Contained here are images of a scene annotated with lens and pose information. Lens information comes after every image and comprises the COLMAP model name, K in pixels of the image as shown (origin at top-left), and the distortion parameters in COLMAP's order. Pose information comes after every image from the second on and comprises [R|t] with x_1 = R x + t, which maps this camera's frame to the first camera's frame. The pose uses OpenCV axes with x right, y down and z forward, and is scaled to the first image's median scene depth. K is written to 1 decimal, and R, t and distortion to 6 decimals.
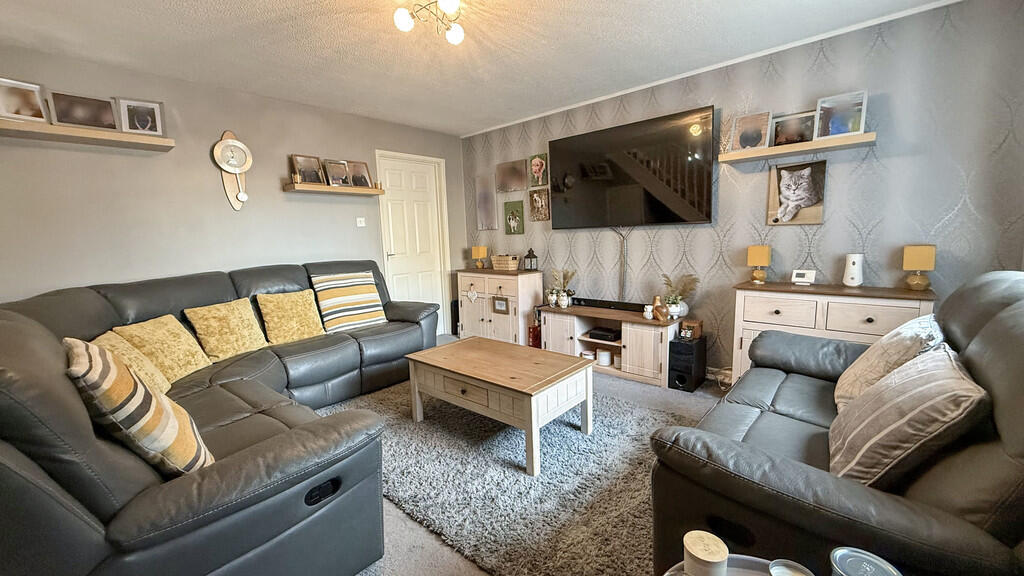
lens RADIAL K [[407.0, 0, 512.1], [0, 407.0, 285.7], [0, 0, 1]] dist [-0.004159, -0.000172]
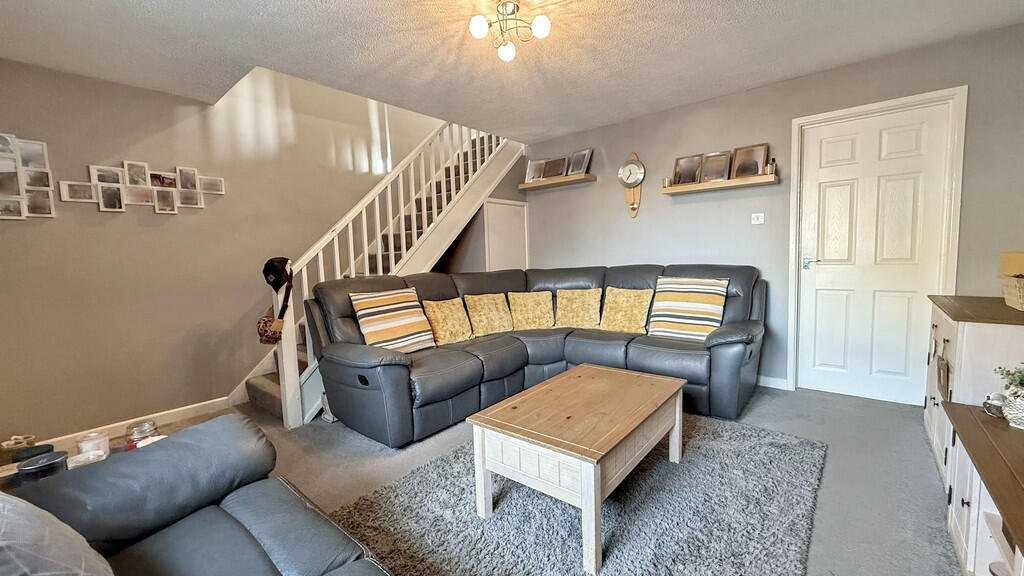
lens RADIAL K [[407.0, 0, 511.8], [0, 407.0, 288.2], [0, 0, 1]] dist [-0.004159, -0.000172]
pose [[0.023092, 0.119095, -0.992614, 0.543774], [-0.088654, 0.989211, 0.116624, -0.084728], [0.995795, 0.085306, 0.033401, 0.604282]]
